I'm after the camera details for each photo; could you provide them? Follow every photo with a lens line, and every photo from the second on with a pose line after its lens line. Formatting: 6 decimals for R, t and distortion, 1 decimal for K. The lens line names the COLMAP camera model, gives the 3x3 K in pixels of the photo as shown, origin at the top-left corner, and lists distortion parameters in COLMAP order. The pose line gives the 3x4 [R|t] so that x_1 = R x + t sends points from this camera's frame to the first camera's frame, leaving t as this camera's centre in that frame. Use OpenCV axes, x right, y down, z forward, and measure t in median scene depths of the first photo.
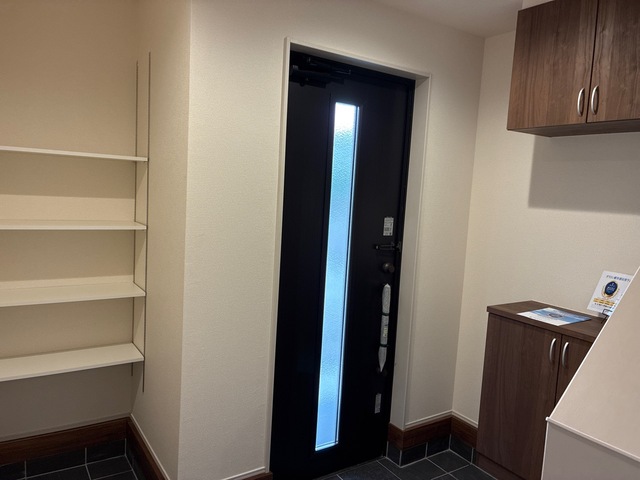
lens RADIAL K [[482.5, 0, 321.3], [0, 482.5, 240.2], [0, 0, 1]] dist [0.004238, 0.013320]
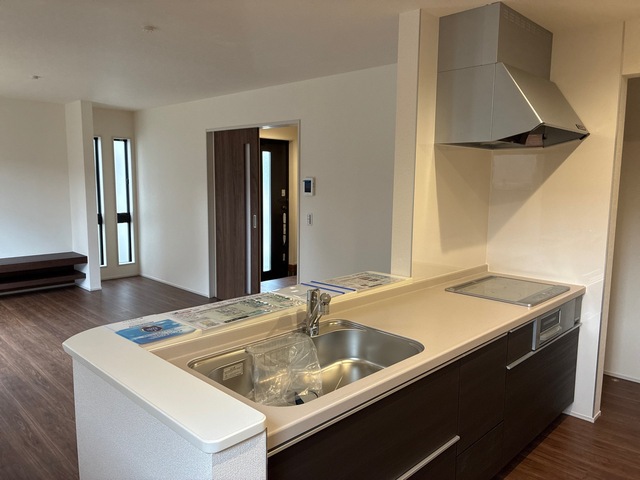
lens RADIAL K [[482.5, 0, 320.2], [0, 482.5, 240.0], [0, 0, 1]] dist [0.004238, 0.013320]
pose [[0.979588, -0.071785, 0.187760, -0.200152], [0.066296, 0.997173, 0.035360, 0.161780], [-0.189767, -0.022190, 0.981578, -1.818860]]
